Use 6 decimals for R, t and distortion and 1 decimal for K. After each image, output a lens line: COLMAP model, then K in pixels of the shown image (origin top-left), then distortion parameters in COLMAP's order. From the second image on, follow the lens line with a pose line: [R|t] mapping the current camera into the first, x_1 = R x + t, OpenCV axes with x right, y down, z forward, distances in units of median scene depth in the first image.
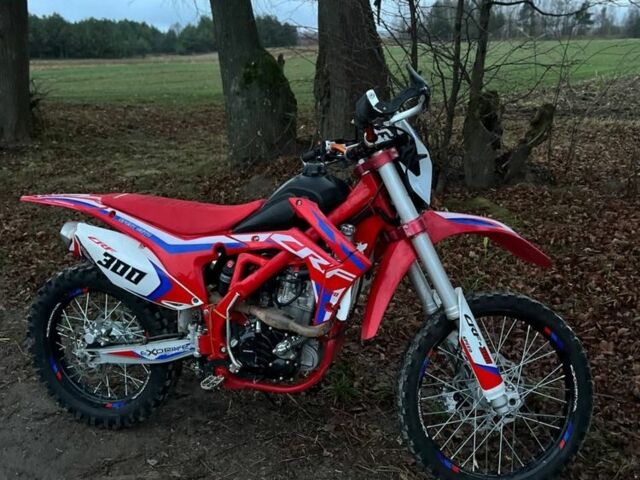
lens RADIAL K [[634.4, 0, 320.0], [0, 634.4, 240.0], [0, 0, 1]] dist [0.146237, -0.361841]
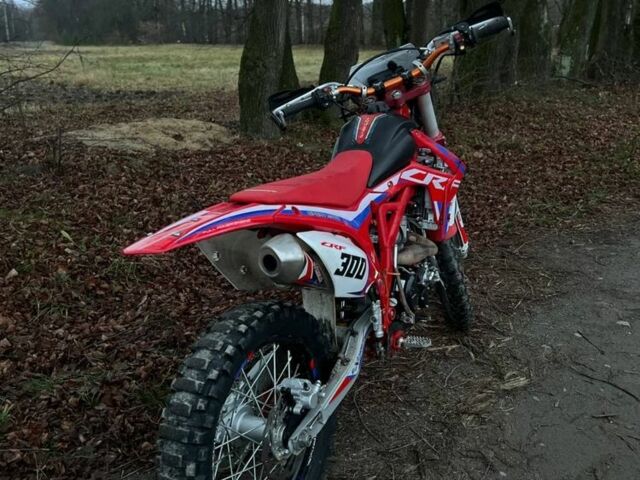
lens RADIAL K [[634.4, 0, 320.0], [0, 634.4, 240.0], [0, 0, 1]] dist [0.146237, -0.361841]
pose [[0.187556, -0.284221, 0.940235, -1.032884], [0.290272, 0.930507, 0.223378, -0.166650], [-0.938384, 0.231028, 0.257024, 0.851448]]
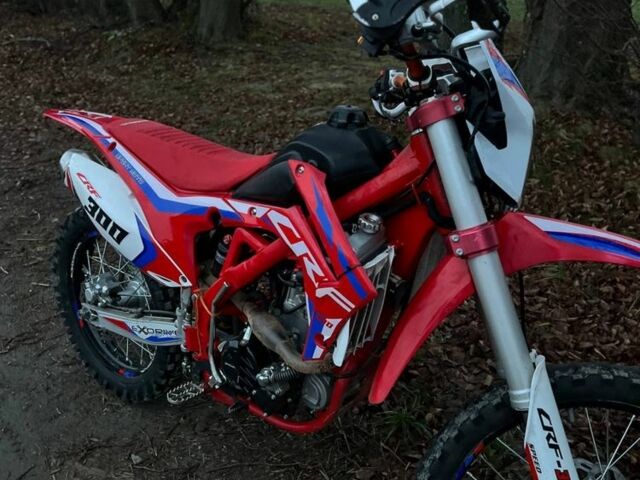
lens RADIAL K [[634.4, 0, 320.0], [0, 634.4, 240.0], [0, 0, 1]] dist [0.146237, -0.361841]
pose [[0.926886, 0.166417, -0.336435, 0.193416], [-0.121022, 0.980972, 0.151817, -0.081536], [0.355298, -0.100001, 0.929389, 0.384097]]
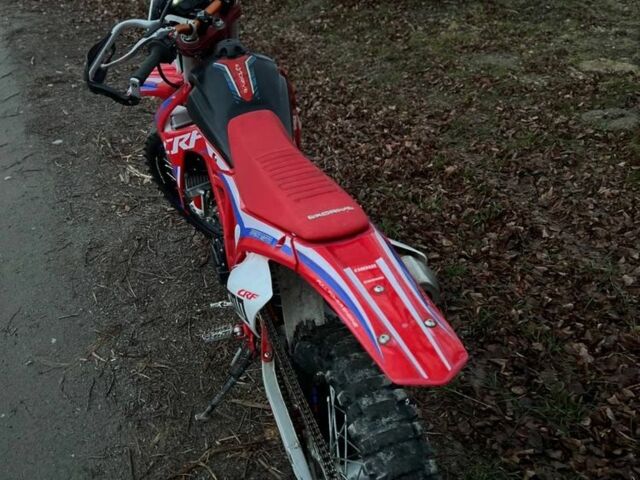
lens RADIAL K [[634.4, 0, 320.0], [0, 634.4, 240.0], [0, 0, 1]] dist [0.146237, -0.361841]
pose [[0.827714, 0.289031, -0.480990, -0.501567], [-0.155981, 0.941875, 0.297559, -0.284184], [0.539036, -0.171268, 0.824687, 0.889154]]
